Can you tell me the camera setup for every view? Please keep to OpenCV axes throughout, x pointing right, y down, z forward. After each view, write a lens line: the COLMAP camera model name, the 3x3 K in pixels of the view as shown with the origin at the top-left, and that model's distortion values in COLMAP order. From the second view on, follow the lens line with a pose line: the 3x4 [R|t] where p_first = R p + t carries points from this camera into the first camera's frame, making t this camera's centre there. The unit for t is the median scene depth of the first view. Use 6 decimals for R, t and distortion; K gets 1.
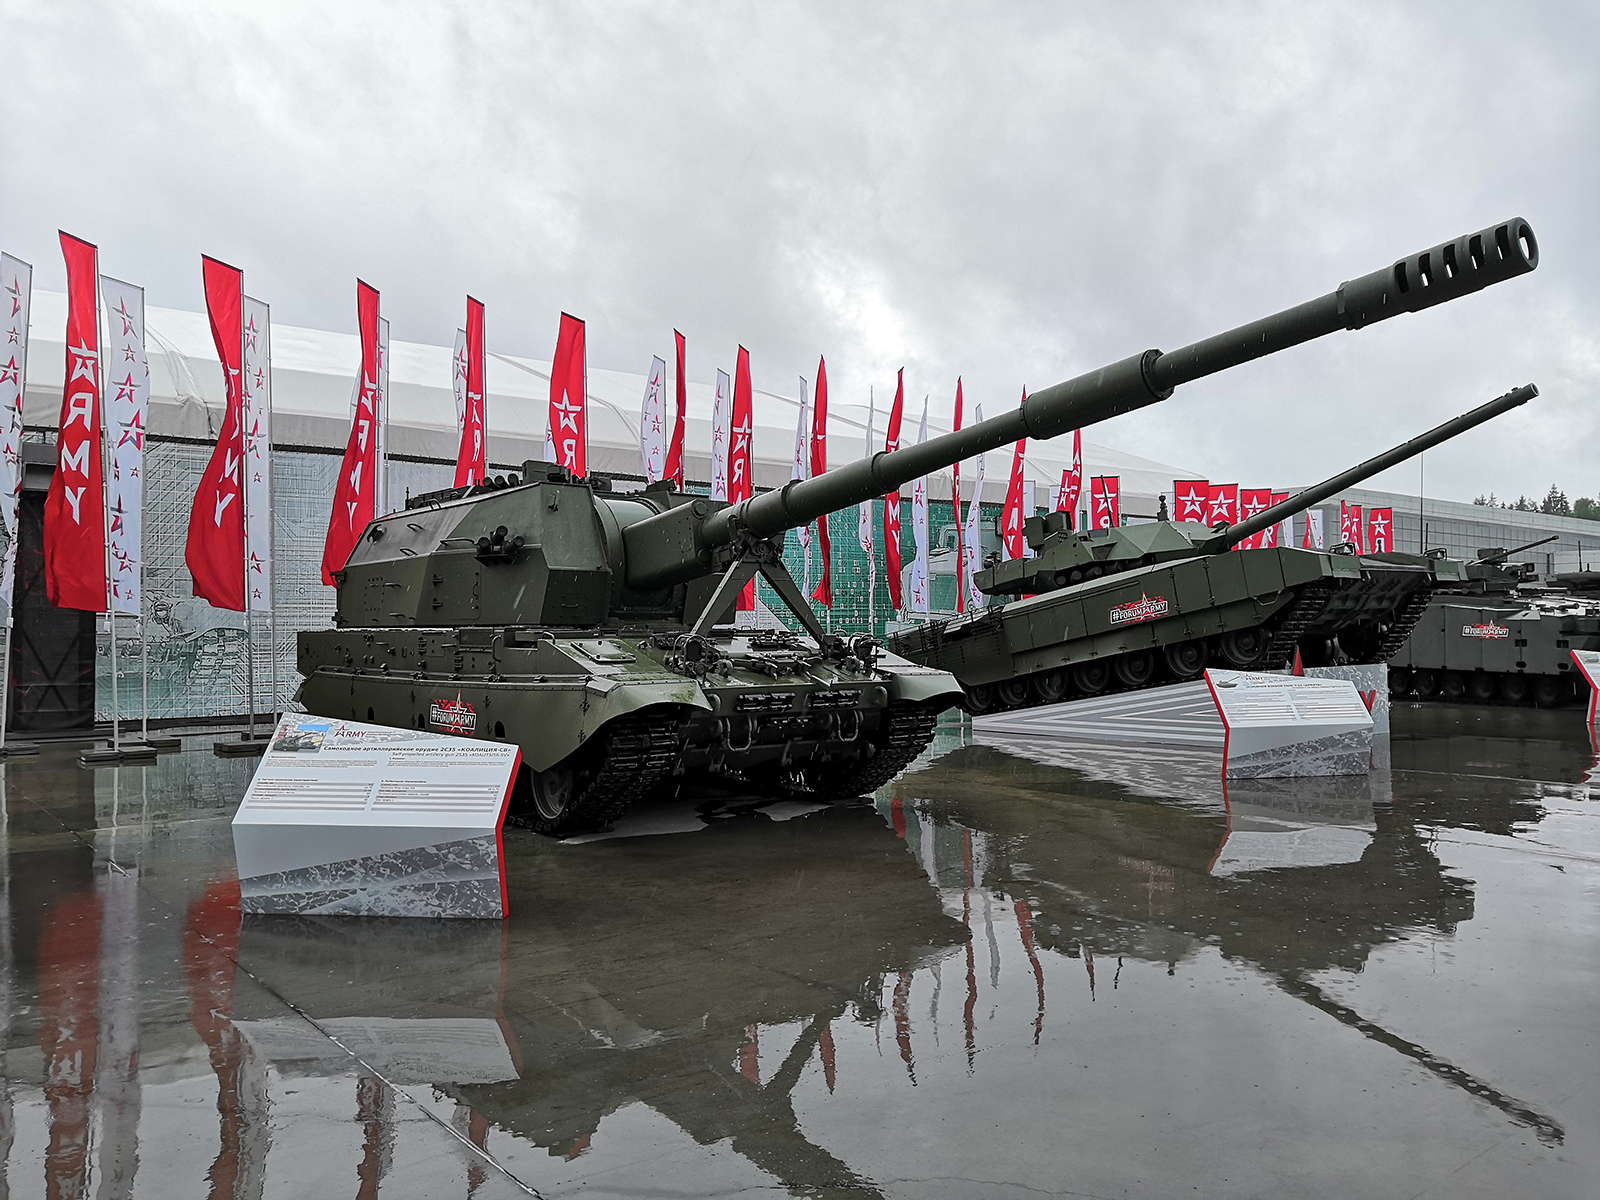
lens RADIAL K [[1217.7, 0, 794.3], [0, 1217.7, 604.6], [0, 0, 1]] dist [0.018257, -0.067344]
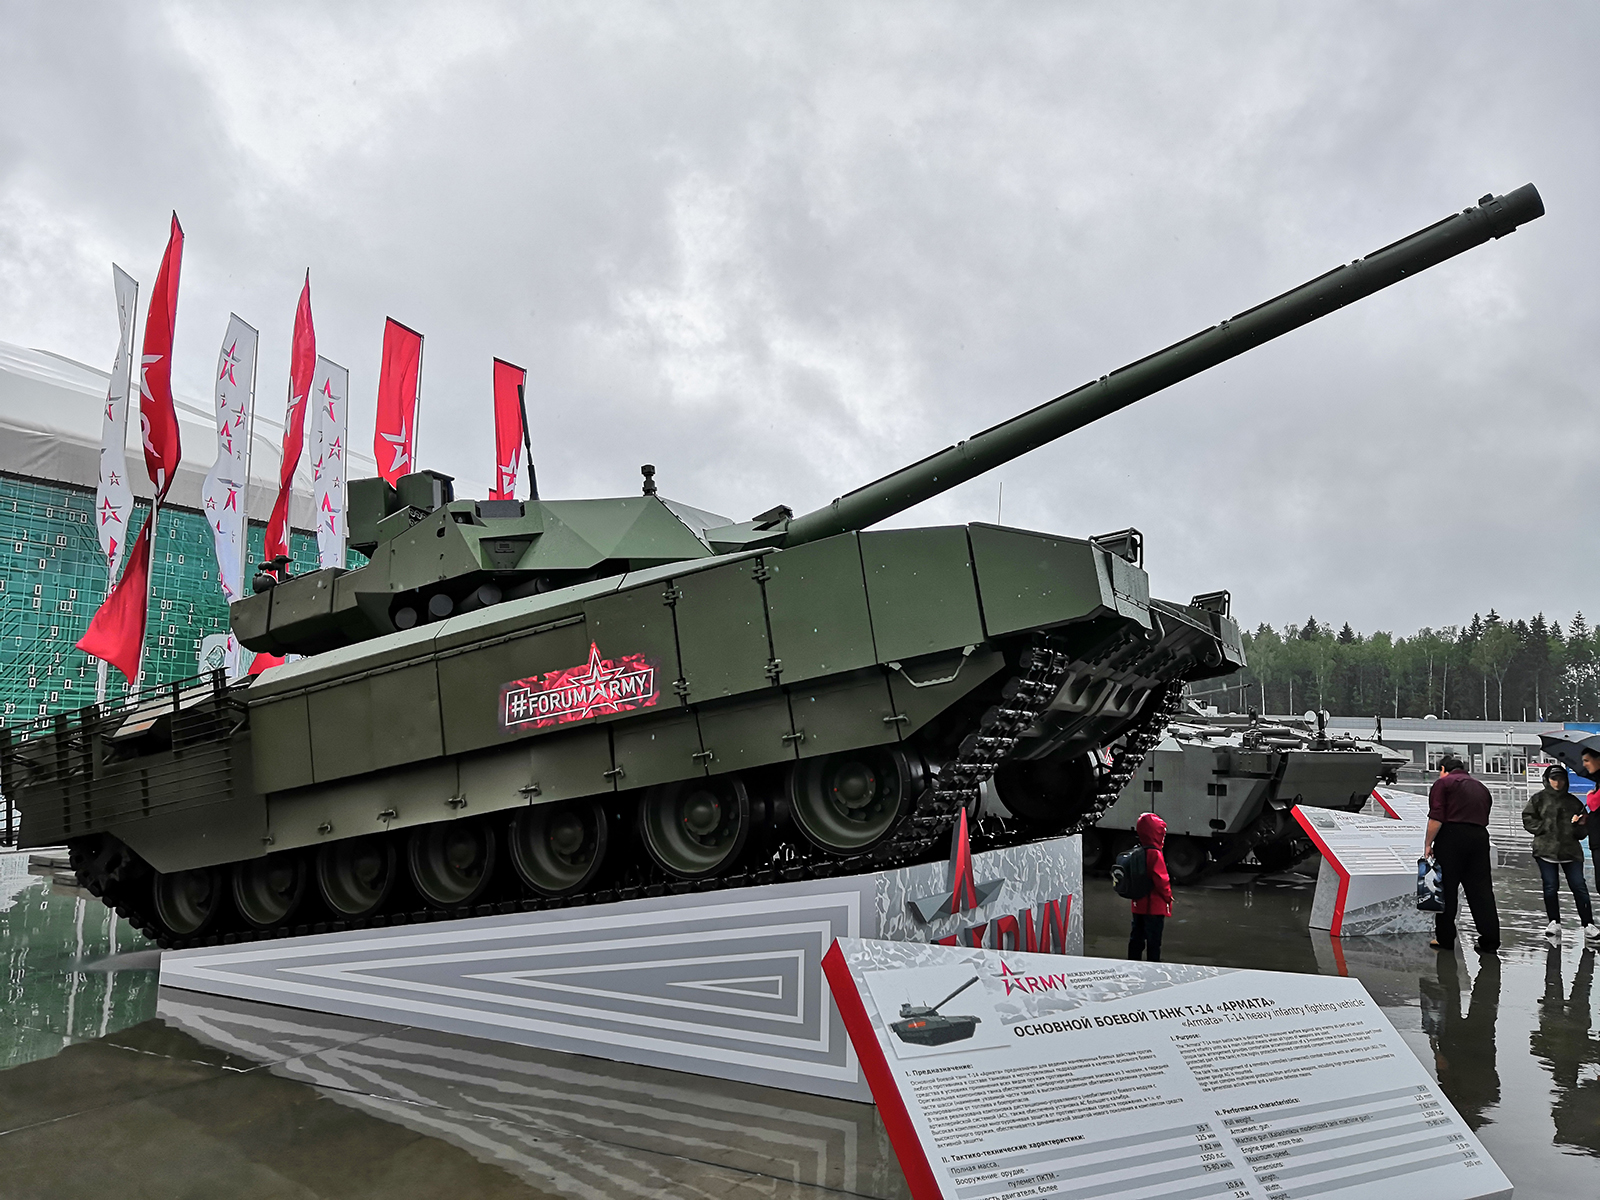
lens RADIAL K [[1217.7, 0, 794.3], [0, 1217.7, 604.6], [0, 0, 1]] dist [0.018257, -0.067344]
pose [[0.908187, 0.082885, 0.410276, 0.174975], [-0.044872, 0.993828, -0.101447, 0.012016], [-0.416152, 0.073723, 0.906301, 0.590814]]
